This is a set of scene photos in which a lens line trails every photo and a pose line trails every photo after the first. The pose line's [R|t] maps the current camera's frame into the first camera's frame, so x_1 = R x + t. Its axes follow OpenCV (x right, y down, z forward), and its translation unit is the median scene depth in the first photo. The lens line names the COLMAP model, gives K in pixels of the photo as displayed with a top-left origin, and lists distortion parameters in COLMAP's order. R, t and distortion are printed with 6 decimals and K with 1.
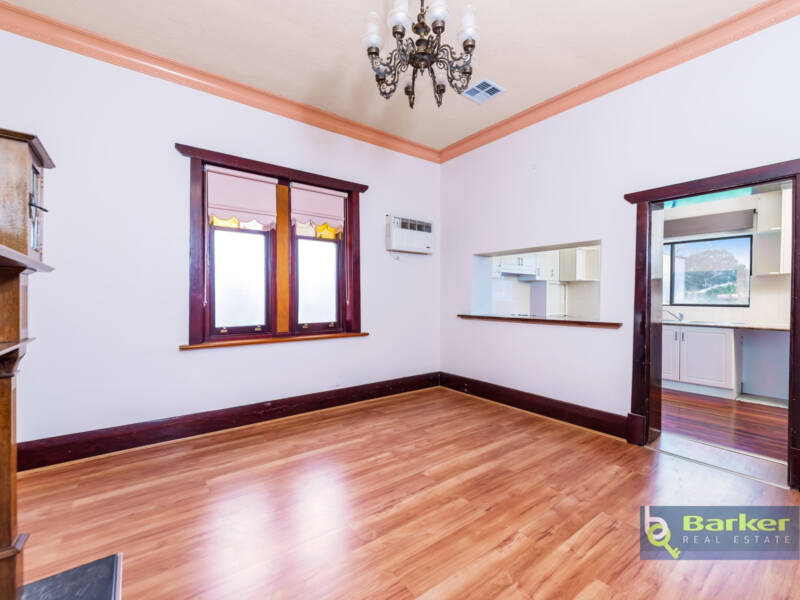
lens RADIAL K [[359.3, 0, 399.0], [0, 359.3, 296.9], [0, 0, 1]] dist [0.002371, -0.001282]
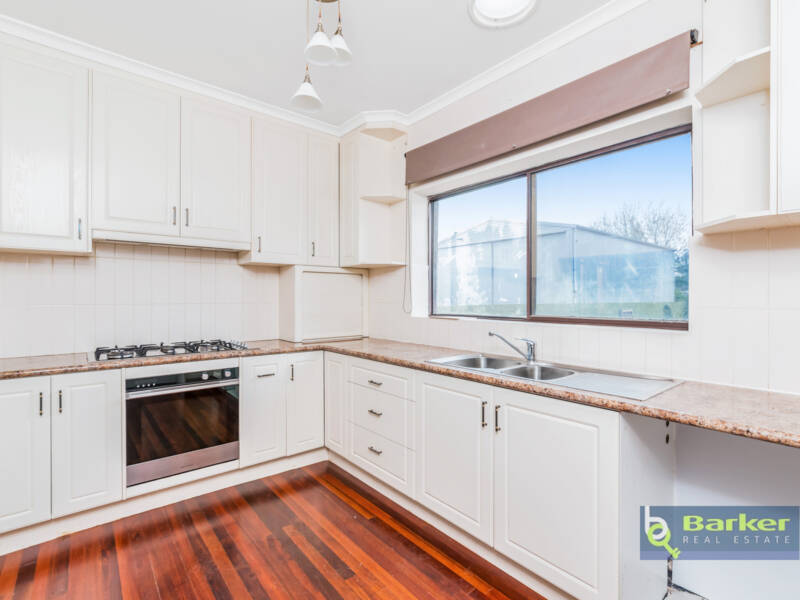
lens RADIAL K [[384.9, 0, 411.9], [0, 384.9, 295.2], [0, 0, 1]] dist [-0.009730, 0.003563]
pose [[0.999260, -0.002701, 0.038375, 0.911267], [0.002965, 0.999972, -0.006832, -0.003749], [-0.038355, 0.006941, 0.999240, 0.841649]]
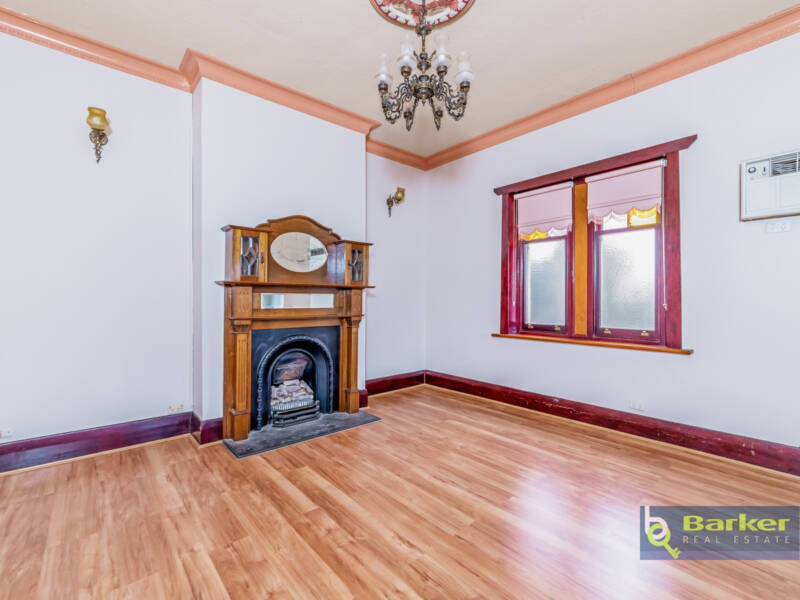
lens RADIAL K [[359.3, 0, 394.4], [0, 359.3, 297.8], [0, 0, 1]] dist [0.002371, -0.001282]
pose [[0.057416, -0.006033, -0.998332, 0.667427], [-0.002935, 0.999976, -0.006212, 0.006914], [0.998346, 0.003287, 0.057397, 0.470210]]
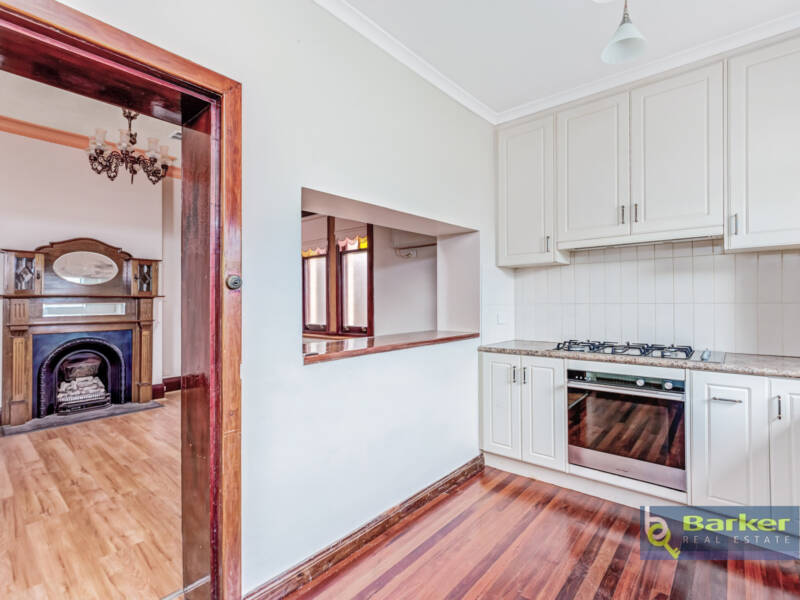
lens RADIAL K [[384.9, 0, 395.6], [0, 384.9, 296.5], [0, 0, 1]] dist [-0.009730, 0.003563]
pose [[0.199403, -0.017126, -0.979768, 1.099594], [0.011644, 0.999818, -0.015107, -0.001235], [0.979848, -0.008396, 0.199566, 1.013372]]
